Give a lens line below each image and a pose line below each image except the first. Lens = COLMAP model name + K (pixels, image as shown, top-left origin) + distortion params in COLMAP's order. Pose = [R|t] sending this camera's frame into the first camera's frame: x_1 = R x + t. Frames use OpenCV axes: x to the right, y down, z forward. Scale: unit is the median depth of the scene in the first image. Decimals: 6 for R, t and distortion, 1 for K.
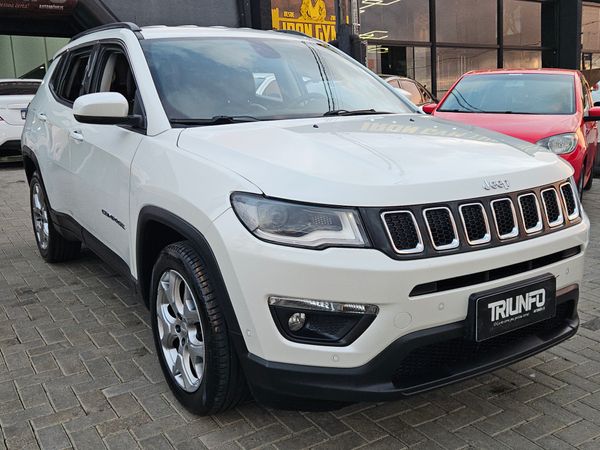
lens RADIAL K [[618.8, 0, 296.5], [0, 618.8, 223.5], [0, 0, 1]] dist [0.038313, 0.000000]
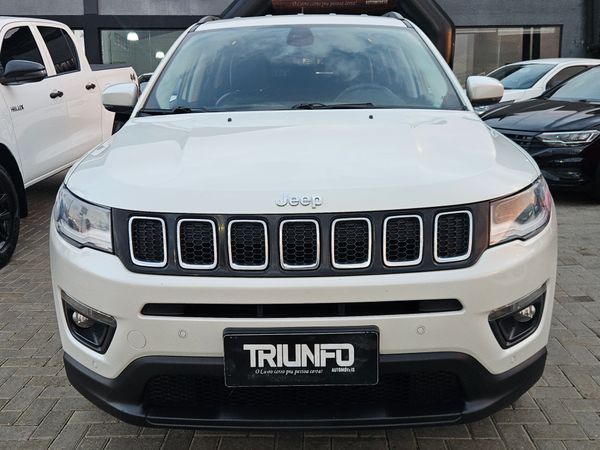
lens RADIAL K [[618.8, 0, 301.6], [0, 618.8, 223.5], [0, 0, 1]] dist [0.038313, 0.000000]
pose [[0.834921, 0.122159, -0.536642, 0.760712], [-0.113410, 0.992317, 0.049441, -0.073960], [0.538559, 0.019582, 0.842360, 0.340889]]
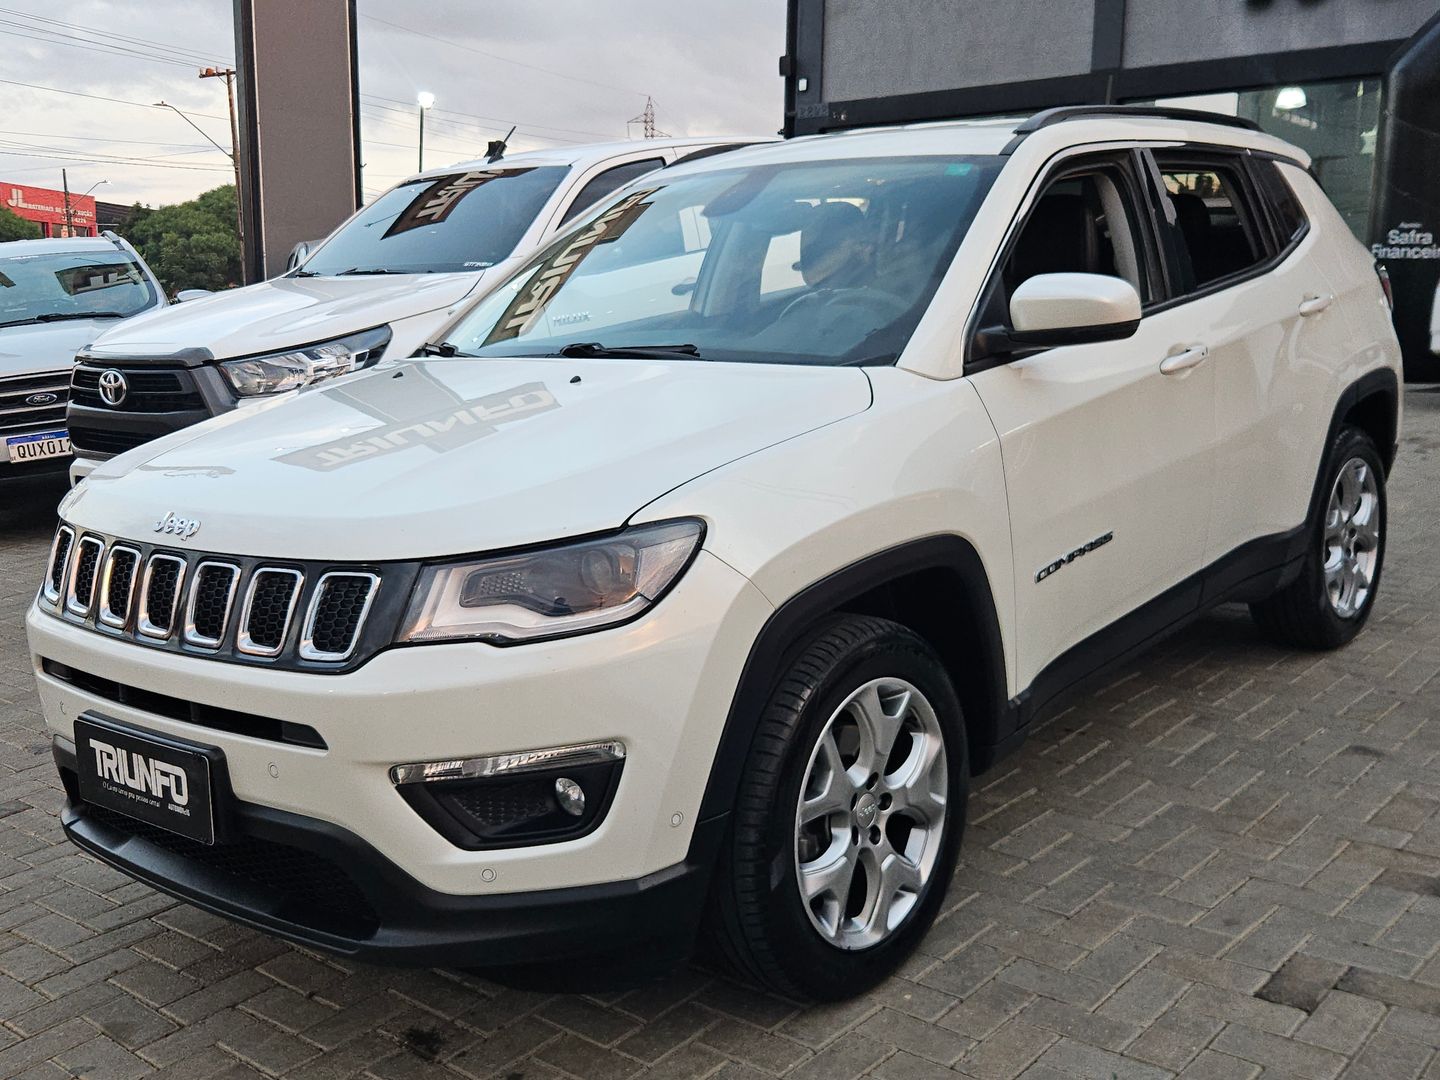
lens RADIAL K [[1485.2, 0, 710.2], [0, 1485.2, 543.4], [0, 0, 1]] dist [0.038313, 0.000000]
pose [[0.313036, 0.186571, -0.931235, 1.574239], [-0.159706, 0.976893, 0.142033, -0.288453], [0.936217, 0.104262, 0.335600, 1.012632]]
